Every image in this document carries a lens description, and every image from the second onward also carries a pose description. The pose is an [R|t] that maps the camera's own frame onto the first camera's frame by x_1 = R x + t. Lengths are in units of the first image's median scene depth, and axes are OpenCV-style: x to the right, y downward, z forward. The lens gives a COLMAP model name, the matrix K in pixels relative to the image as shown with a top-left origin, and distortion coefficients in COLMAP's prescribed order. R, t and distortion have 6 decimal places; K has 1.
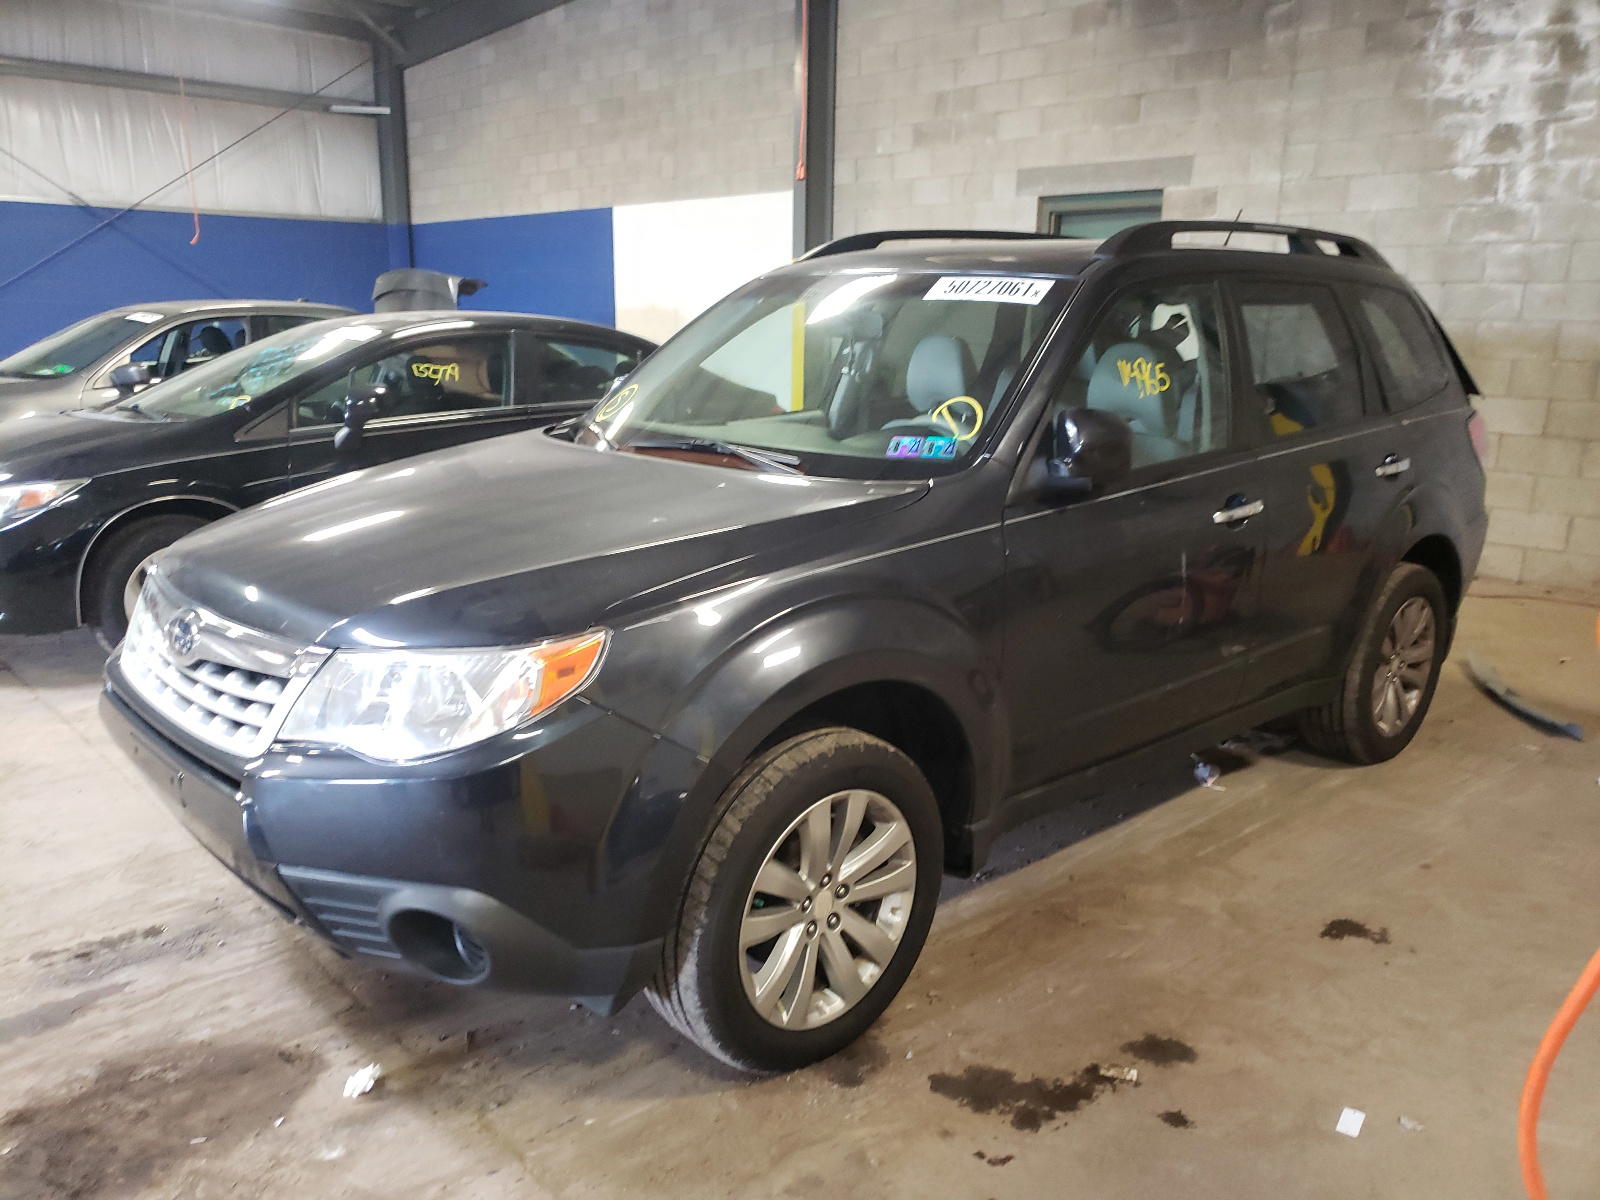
lens RADIAL K [[1238.9, 0, 800.0], [0, 1238.9, 600.0], [0, 0, 1]] dist [0.003381, 0.011729]
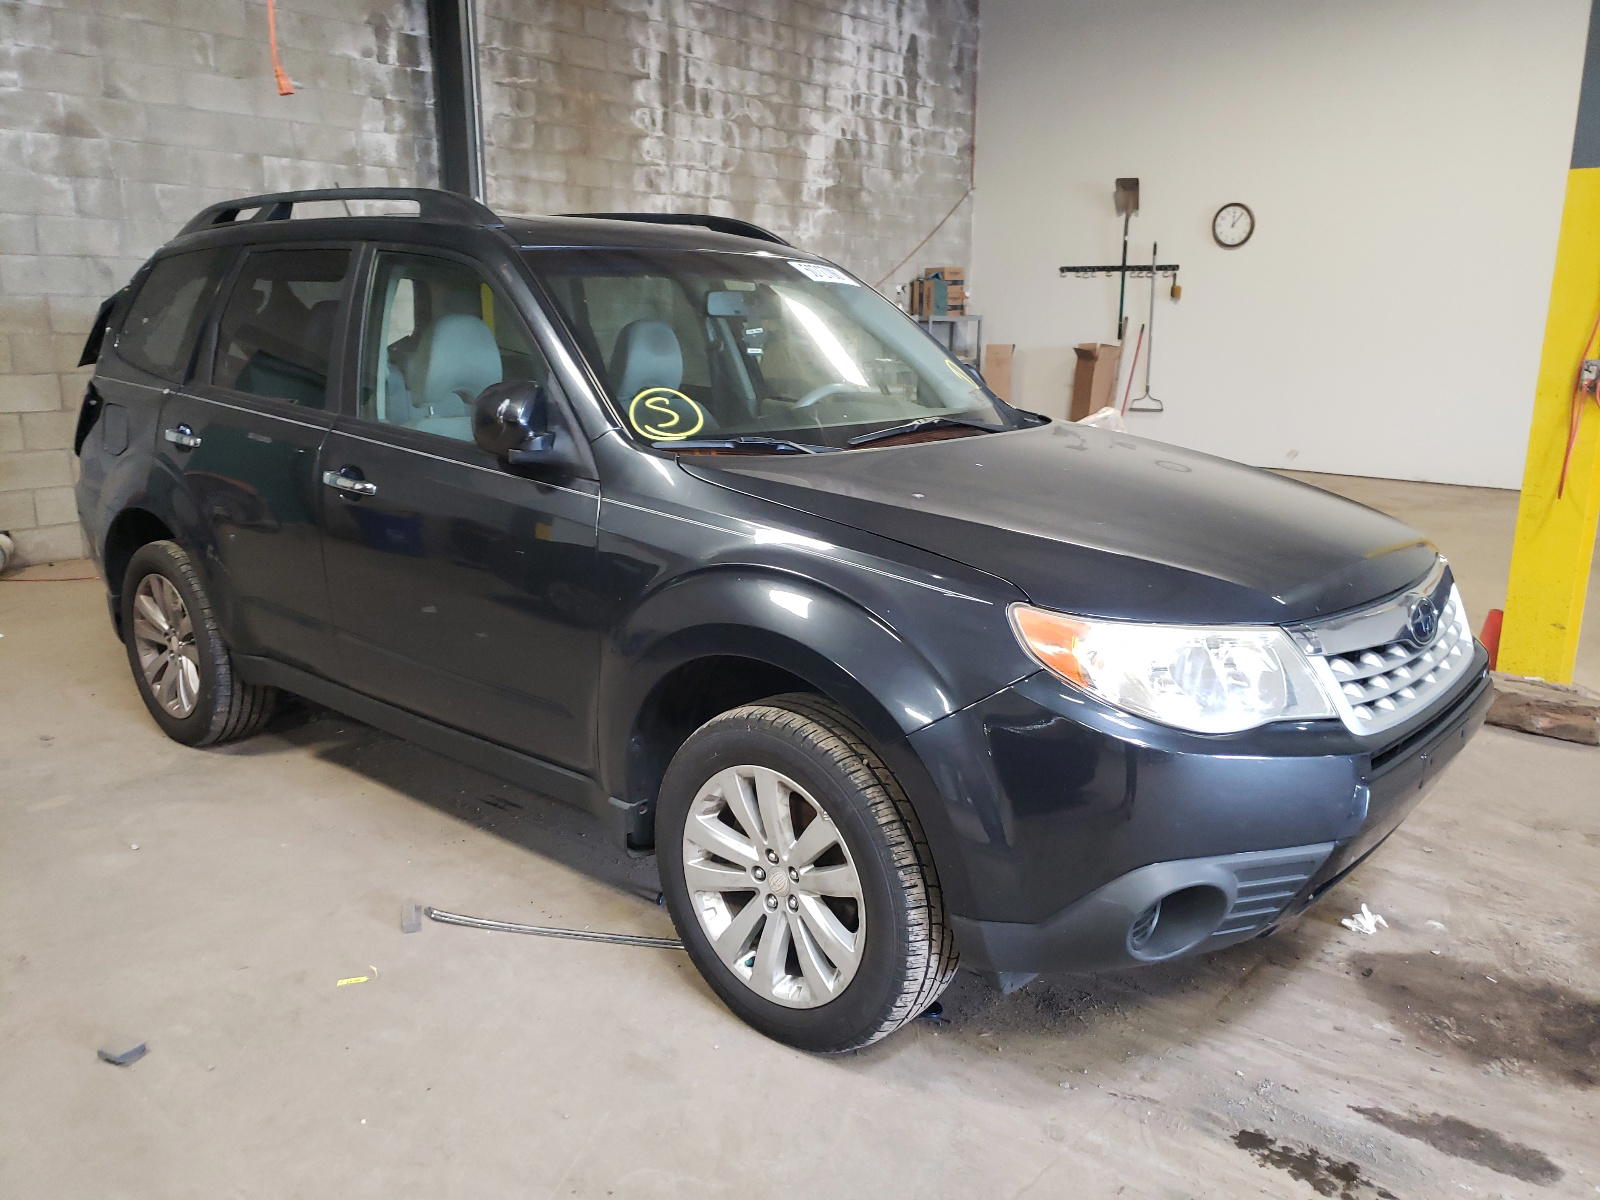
lens RADIAL K [[1238.9, 0, 800.0], [0, 1238.9, 600.0], [0, 0, 1]] dist [0.003381, 0.011729]
pose [[-0.096951, -0.247419, 0.964046, -1.295335], [0.220805, 0.939125, 0.263228, -0.336795], [-0.970487, 0.238386, -0.036418, 1.389103]]
